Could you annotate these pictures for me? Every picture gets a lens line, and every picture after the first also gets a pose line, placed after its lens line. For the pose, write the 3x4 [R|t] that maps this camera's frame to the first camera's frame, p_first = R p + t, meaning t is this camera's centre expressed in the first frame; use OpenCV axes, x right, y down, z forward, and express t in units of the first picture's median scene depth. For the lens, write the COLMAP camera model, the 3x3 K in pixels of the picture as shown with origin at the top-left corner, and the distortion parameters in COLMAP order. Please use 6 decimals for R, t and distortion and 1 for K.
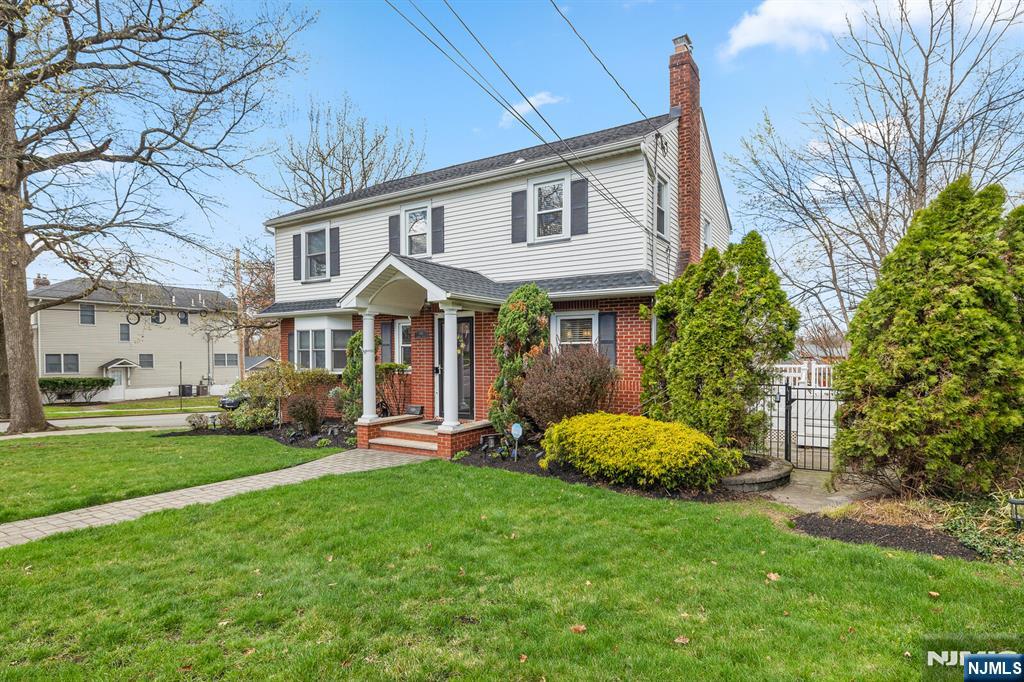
lens RADIAL K [[524.6, 0, 513.6], [0, 524.6, 367.6], [0, 0, 1]] dist [-0.001149, -0.000149]
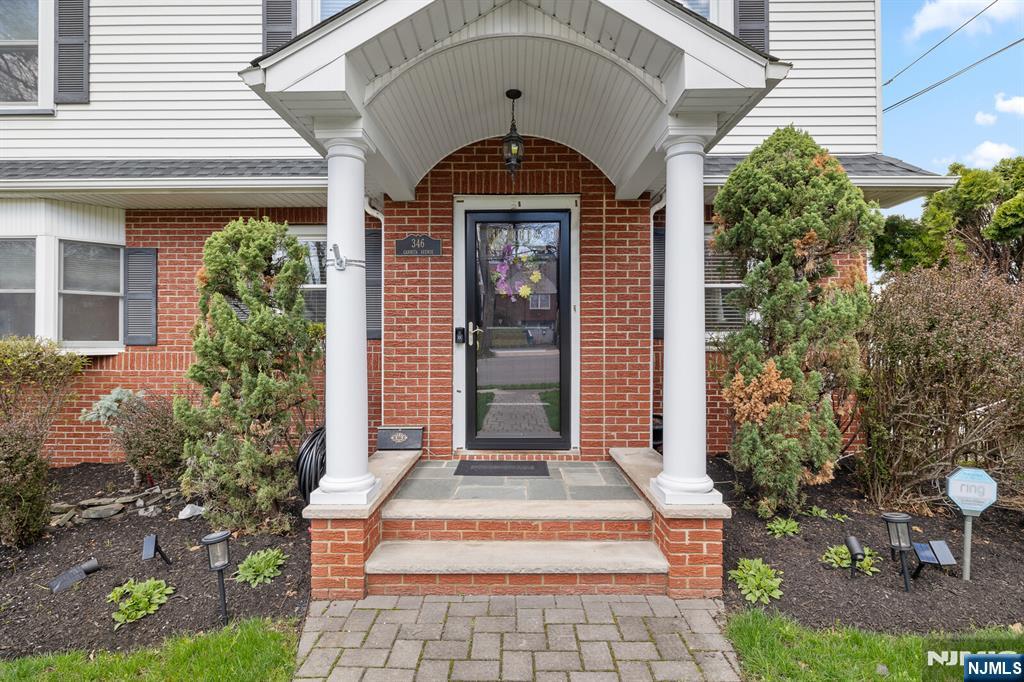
lens RADIAL K [[477.4, 0, 512.0], [0, 477.4, 341.0], [0, 0, 1]] dist [0.000201, 0.000116]
pose [[0.852090, -0.003511, 0.523383, -0.256605], [0.017622, 0.999603, -0.021983, 0.016498], [-0.523098, 0.027955, 0.851814, 0.547781]]
